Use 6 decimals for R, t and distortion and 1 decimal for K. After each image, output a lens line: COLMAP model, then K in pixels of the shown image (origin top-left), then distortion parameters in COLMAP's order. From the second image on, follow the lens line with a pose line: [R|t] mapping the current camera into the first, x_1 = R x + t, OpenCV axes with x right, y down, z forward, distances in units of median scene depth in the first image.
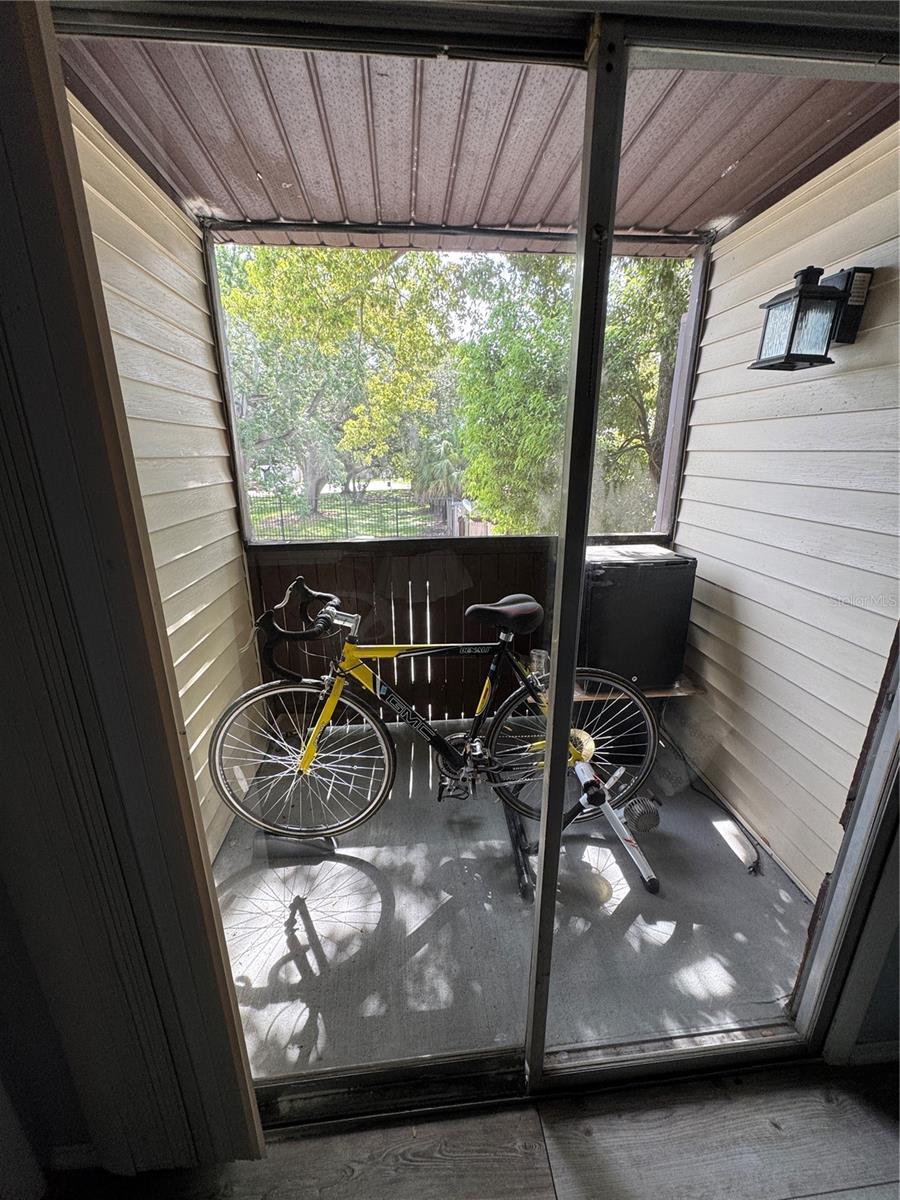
lens RADIAL K [[479.5, 0, 450.0], [0, 479.5, 600.0], [0, 0, 1]] dist [0.000289, 0.000347]
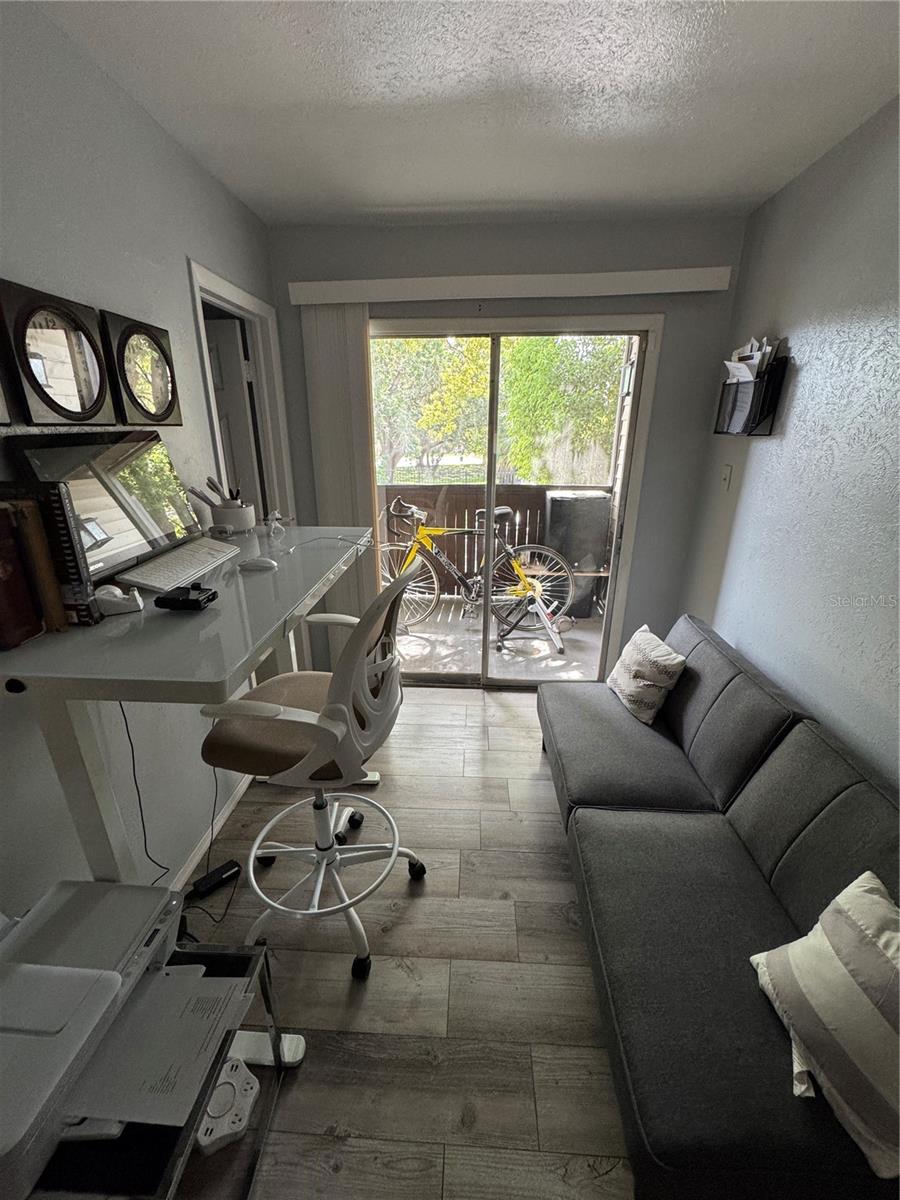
lens RADIAL K [[479.5, 0, 450.0], [0, 479.5, 600.0], [0, 0, 1]] dist [0.000289, 0.000347]
pose [[0.988964, 0.055490, -0.137374, 0.209111], [-0.048910, 0.997509, 0.050822, 0.278042], [0.139852, -0.043542, 0.989215, -1.019560]]
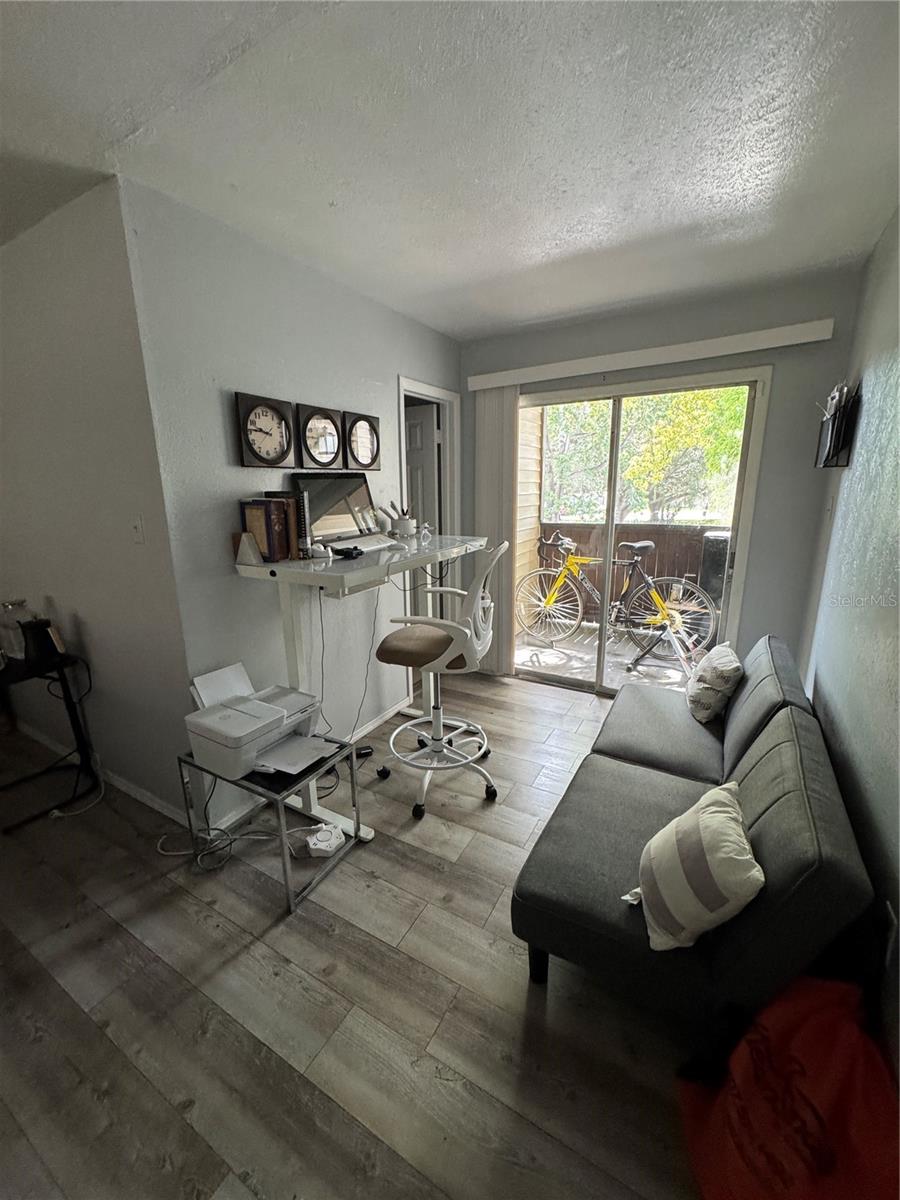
lens RADIAL K [[479.5, 0, 450.0], [0, 479.5, 600.0], [0, 0, 1]] dist [0.000289, 0.000347]
pose [[0.815640, 0.128532, -0.564101, 0.656997], [-0.160047, 0.987088, -0.006502, 0.401208], [0.555982, 0.095586, 0.825680, -1.275806]]
